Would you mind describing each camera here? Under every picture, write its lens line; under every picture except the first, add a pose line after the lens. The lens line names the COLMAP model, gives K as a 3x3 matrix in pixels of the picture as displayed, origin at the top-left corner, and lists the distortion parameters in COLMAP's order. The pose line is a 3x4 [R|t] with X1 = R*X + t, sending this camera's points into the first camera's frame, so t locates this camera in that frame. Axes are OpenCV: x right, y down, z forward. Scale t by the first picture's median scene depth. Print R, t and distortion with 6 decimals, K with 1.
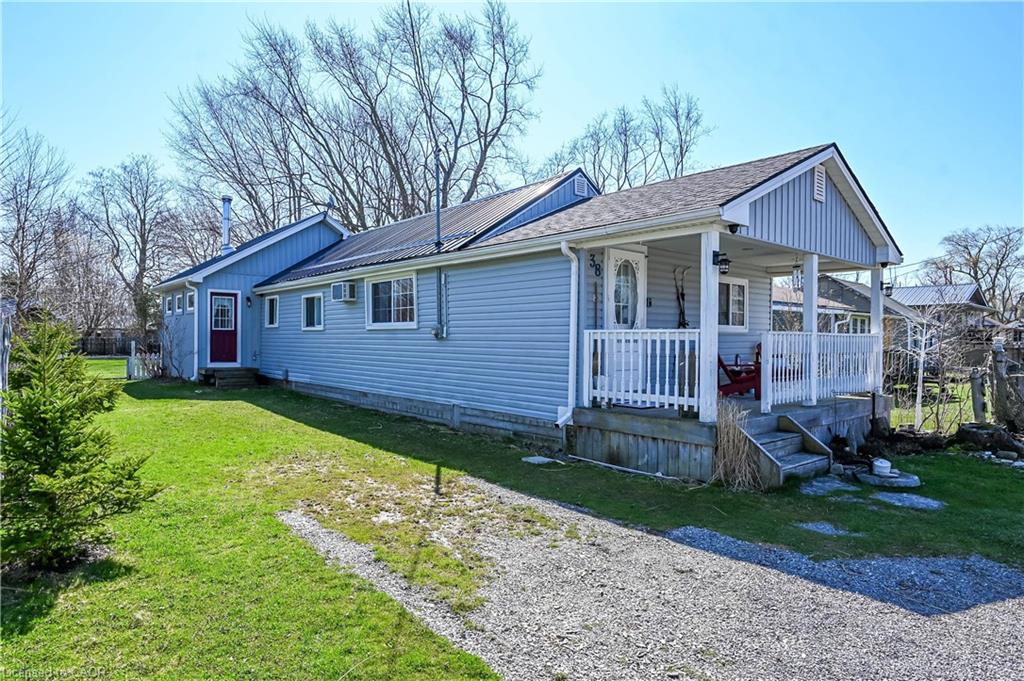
lens RADIAL K [[575.7, 0, 459.7], [0, 575.7, 345.0], [0, 0, 1]] dist [-0.000095, -0.001792]
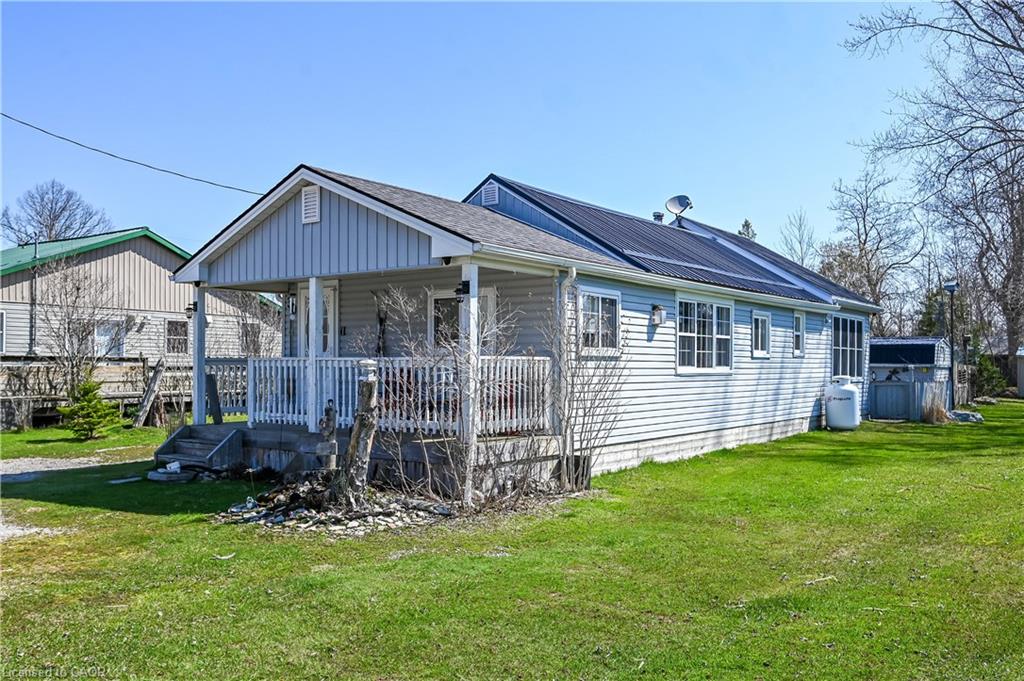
lens RADIAL K [[893.2, 0, 503.9], [0, 893.2, 367.2], [0, 0, 1]] dist [-0.002535, -0.009760]
pose [[0.269750, -0.002918, -0.962926, 1.085409], [-0.010207, 0.999931, -0.005890, 0.000034], [0.962876, 0.011418, 0.269702, 0.454138]]
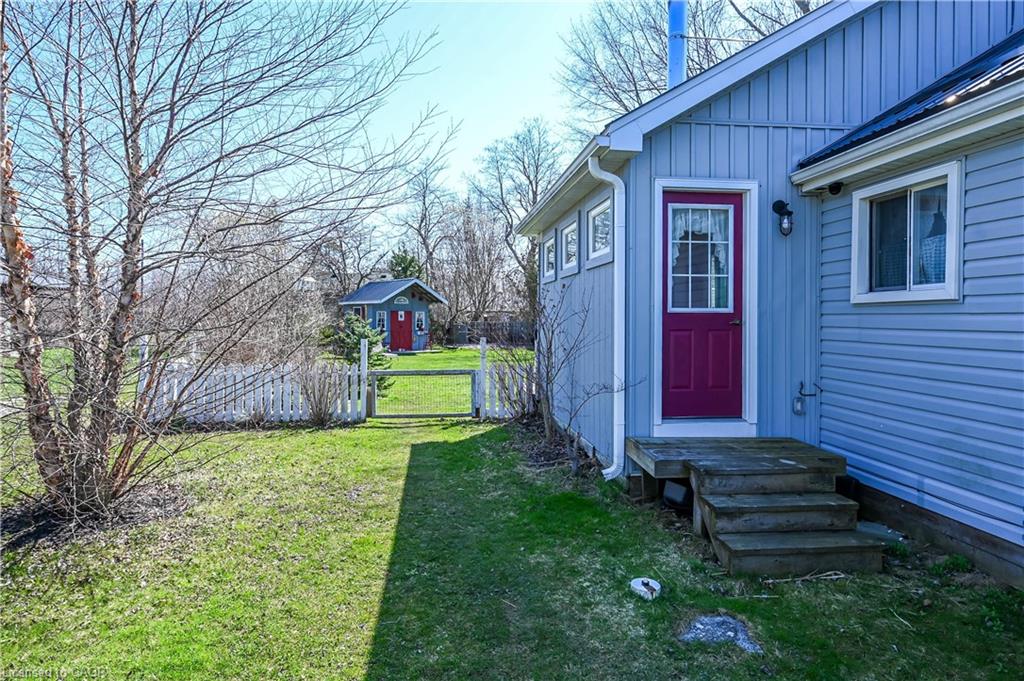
lens RADIAL K [[583.4, 0, 491.0], [0, 583.4, 320.4], [0, 0, 1]] dist [-0.001425, 0.000022]
pose [[0.830828, -0.004329, -0.556513, -0.343689], [-0.000429, 0.999964, -0.008419, -0.020392], [0.556530, 0.007234, 0.830796, 0.707160]]
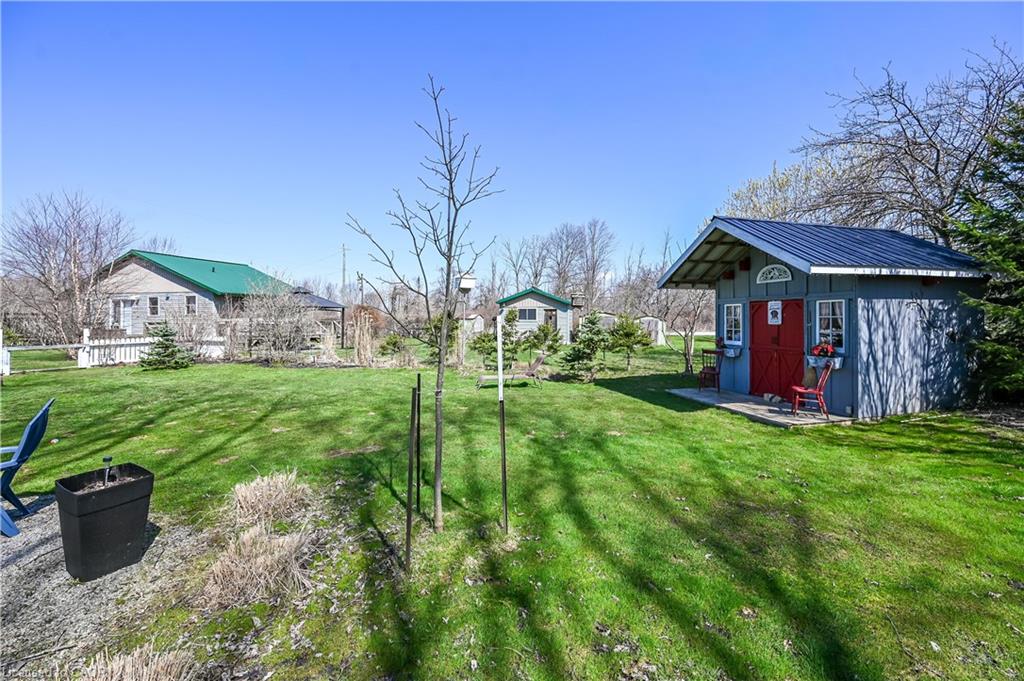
lens RADIAL K [[411.3, 0, 521.2], [0, 411.3, 320.7], [0, 0, 1]] dist [0.000340, -0.001256]
pose [[-0.828100, -0.002989, -0.560573, -1.018425], [-0.011518, 0.999865, 0.011684, -0.041363], [0.560463, 0.016132, -0.828022, 2.287174]]
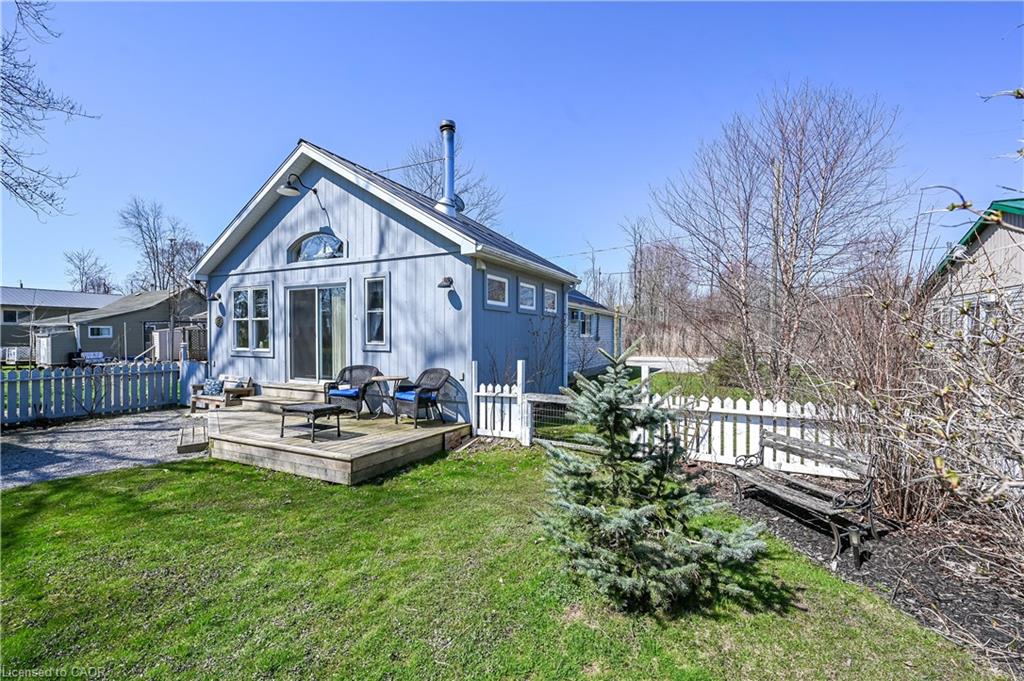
lens RADIAL K [[438.8, 0, 510.4], [0, 438.8, 340.7], [0, 0, 1]] dist [0.000370, -0.000797]
pose [[-0.407380, -0.016807, 0.913104, -1.045589], [0.004472, 0.999782, 0.020398, -0.034437], [-0.913248, 0.012393, -0.407216, 1.354326]]
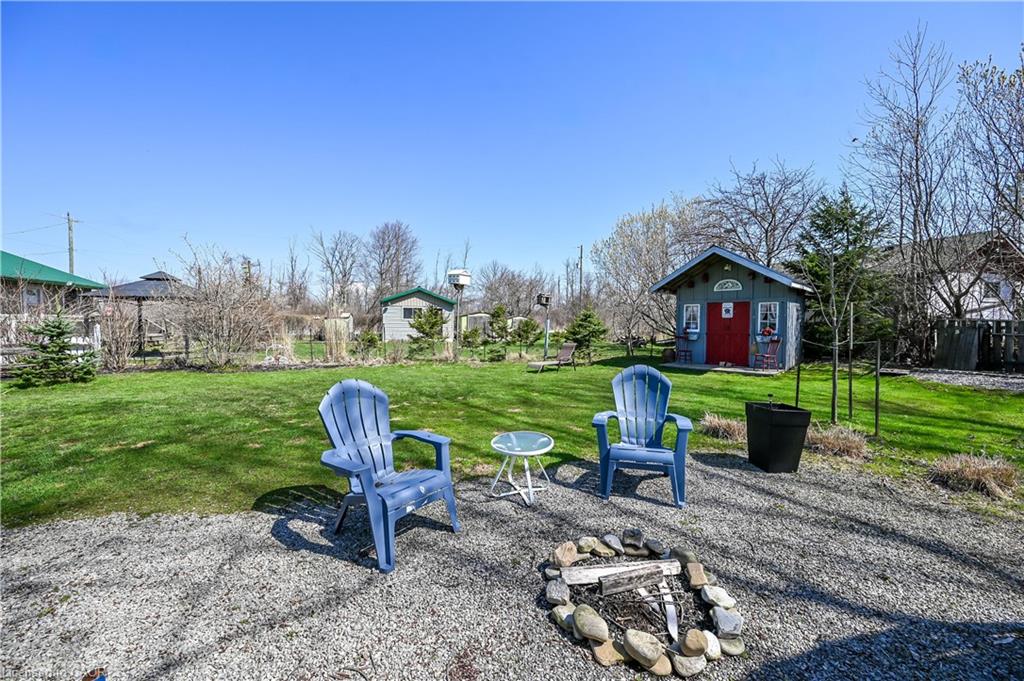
lens RADIAL K [[411.3, 0, 508.3], [0, 411.3, 342.2], [0, 0, 1]] dist [0.000340, -0.001256]
pose [[-0.429890, 0.034930, -0.902205, -0.655760], [-0.015045, 0.998836, 0.045840, -0.016867], [0.902756, 0.033280, -0.428864, 1.999498]]
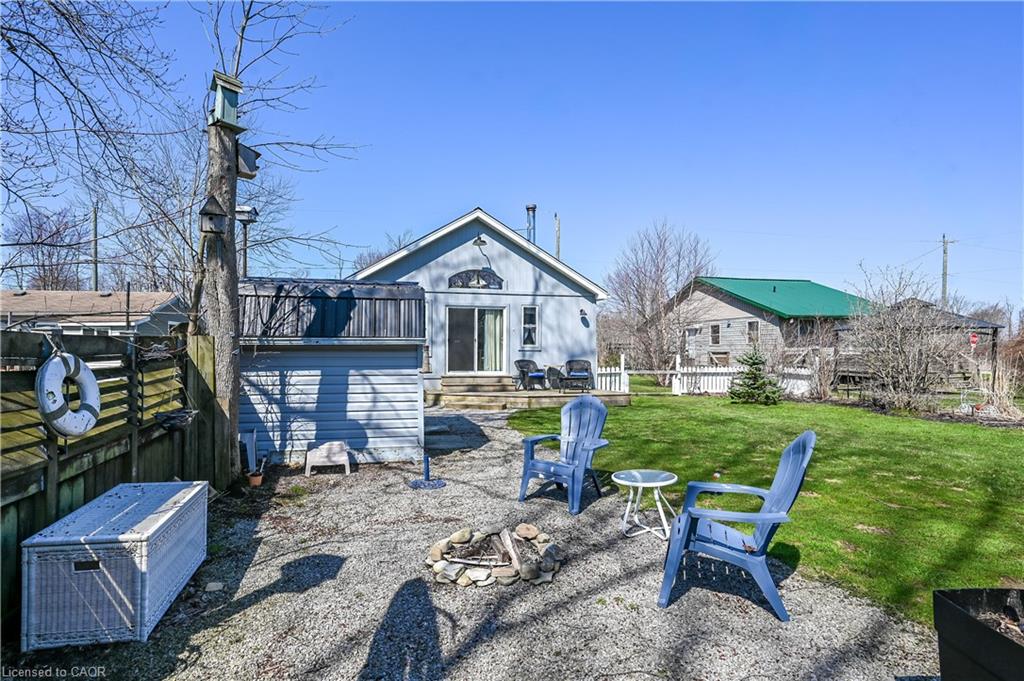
lens RADIAL K [[522.2, 0, 499.3], [0, 522.2, 346.5], [0, 0, 1]] dist [0.007961, -0.000197]
pose [[-0.885659, -0.006871, 0.464286, -0.921168], [-0.005782, 0.999976, 0.003769, -0.023936], [-0.464301, 0.000653, -0.885677, 2.183959]]
